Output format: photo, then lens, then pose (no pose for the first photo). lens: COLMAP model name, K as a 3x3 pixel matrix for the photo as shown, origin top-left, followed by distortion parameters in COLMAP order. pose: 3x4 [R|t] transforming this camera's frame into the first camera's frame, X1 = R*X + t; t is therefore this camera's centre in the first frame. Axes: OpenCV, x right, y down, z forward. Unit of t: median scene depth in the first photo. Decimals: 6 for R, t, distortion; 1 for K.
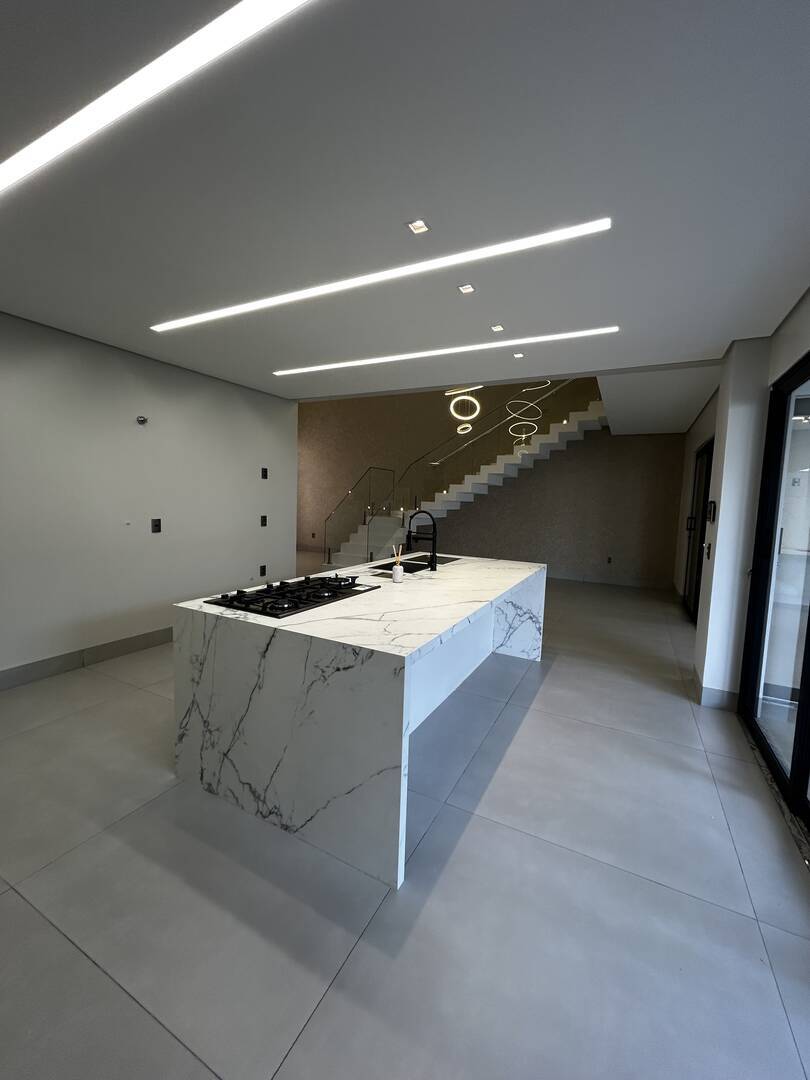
lens RADIAL K [[434.1, 0, 405.1], [0, 434.1, 537.1], [0, 0, 1]] dist [-0.001101, 0.000383]
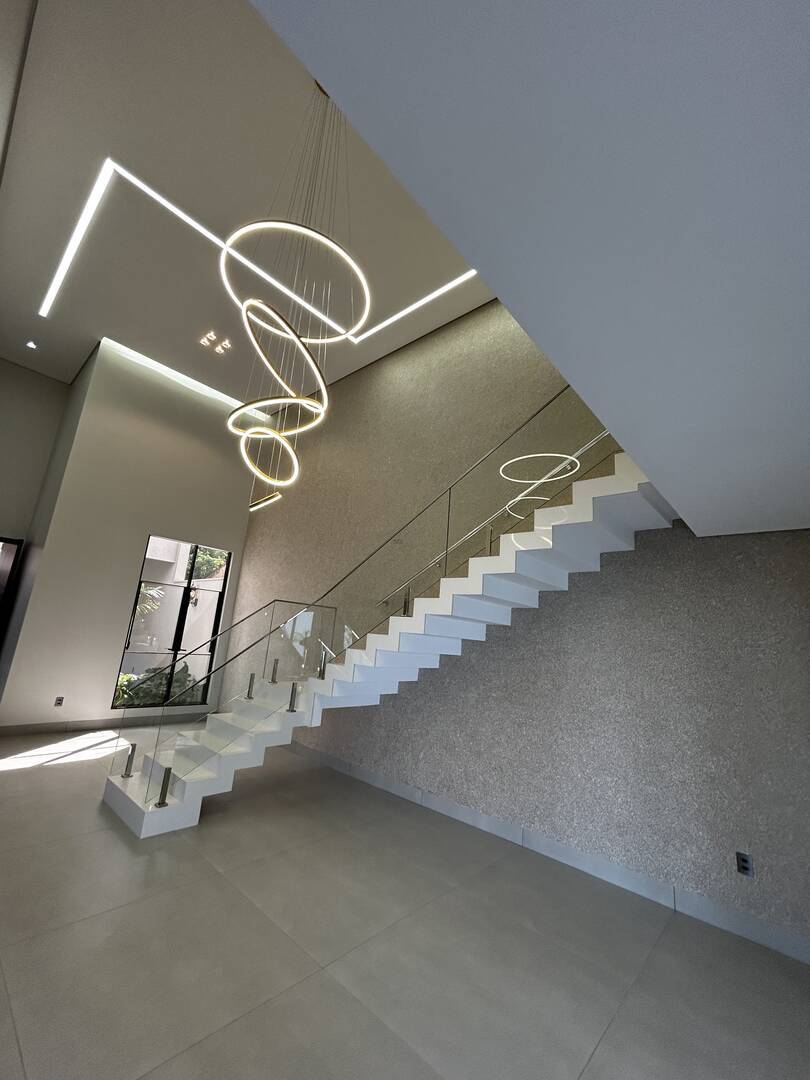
lens RADIAL K [[434.1, 0, 405.1], [0, 434.1, 537.1], [0, 0, 1]] dist [-0.001101, 0.000383]
pose [[0.967867, -0.010753, -0.251231, 0.291643], [-0.071775, 0.945709, -0.316991, -0.071126], [0.241000, 0.324838, 0.914549, 0.509470]]
